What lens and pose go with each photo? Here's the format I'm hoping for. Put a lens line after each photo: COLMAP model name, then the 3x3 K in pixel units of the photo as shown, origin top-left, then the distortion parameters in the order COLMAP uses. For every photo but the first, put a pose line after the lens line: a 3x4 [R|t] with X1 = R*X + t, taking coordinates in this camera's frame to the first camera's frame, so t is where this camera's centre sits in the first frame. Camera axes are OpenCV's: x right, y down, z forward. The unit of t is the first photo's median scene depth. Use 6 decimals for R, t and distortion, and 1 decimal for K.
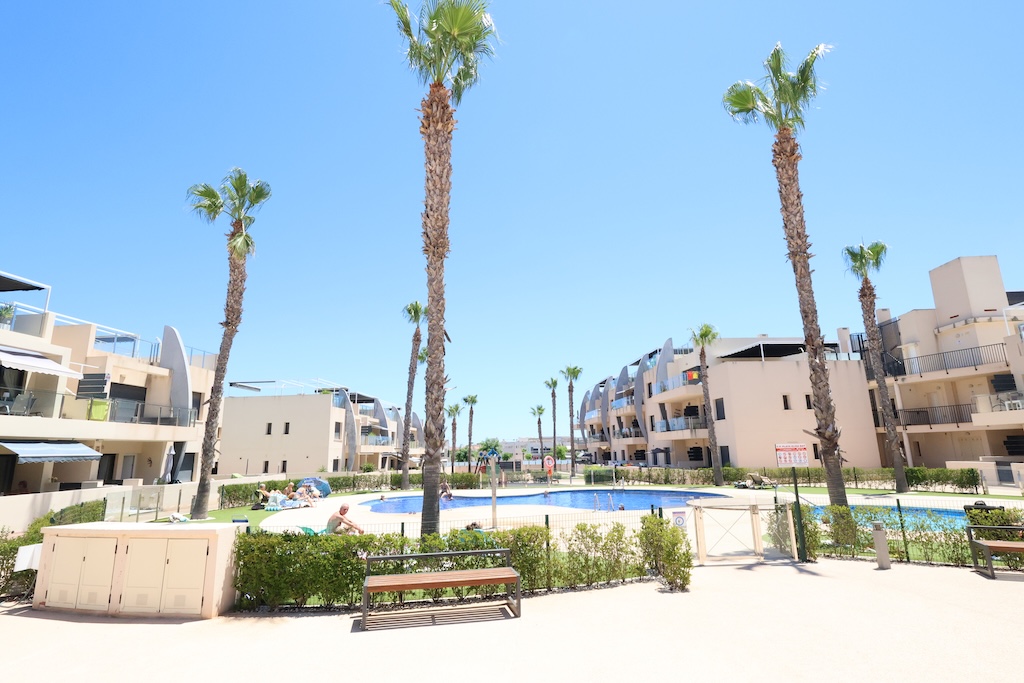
lens RADIAL K [[509.4, 0, 501.9], [0, 509.4, 344.2], [0, 0, 1]] dist [-0.002975, 0.000944]
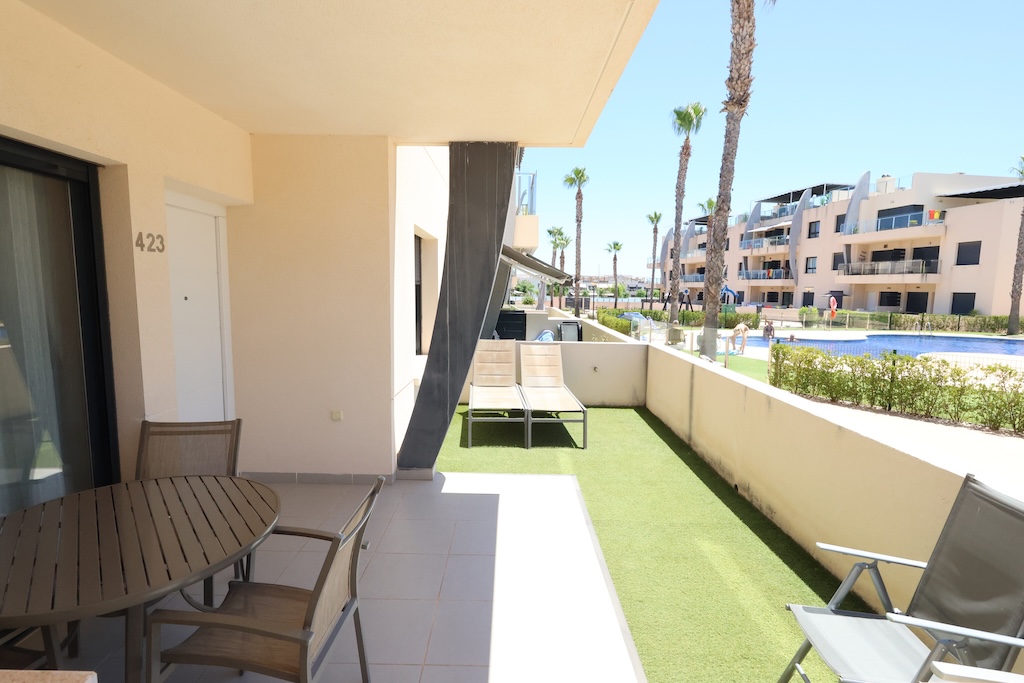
lens RADIAL K [[509.4, 0, 505.8], [0, 509.4, 342.3], [0, 0, 1]] dist [-0.002975, 0.000944]
pose [[0.995580, 0.028141, 0.089599, -0.505844], [-0.054524, 0.949996, 0.307465, 0.044692], [-0.076466, -0.310992, 0.947332, 0.145249]]
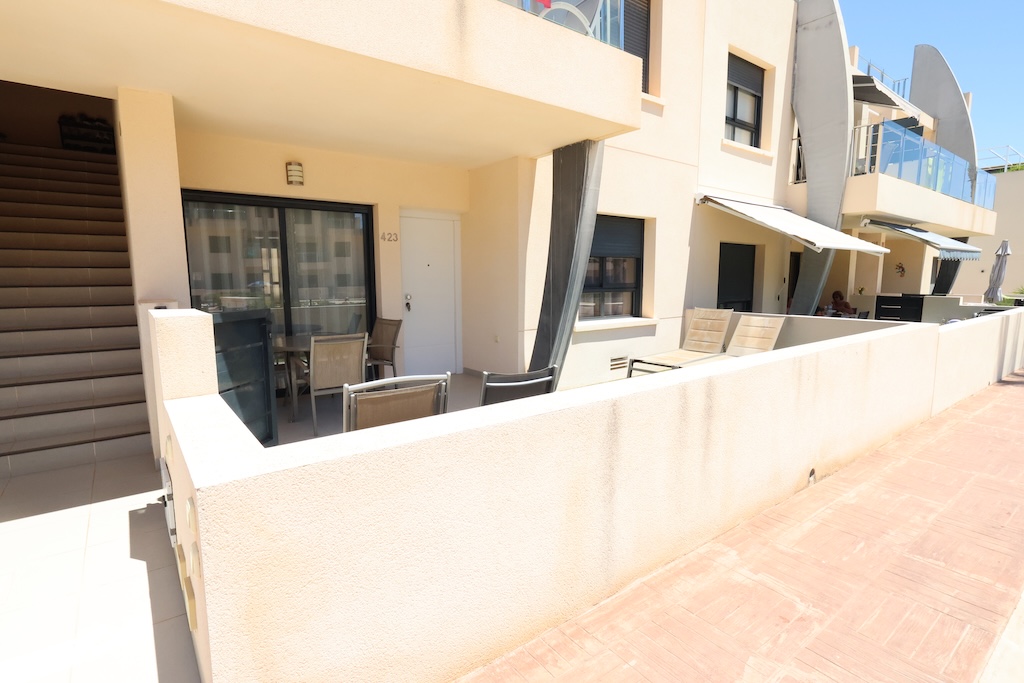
lens RADIAL K [[509.4, 0, 509.3], [0, 509.4, 344.2], [0, 0, 1]] dist [-0.002975, 0.000944]
pose [[0.679331, 0.120585, -0.723856, -0.383372], [0.136983, 0.948231, 0.286520, 0.048322], [0.720933, -0.293798, 0.627645, 0.139240]]
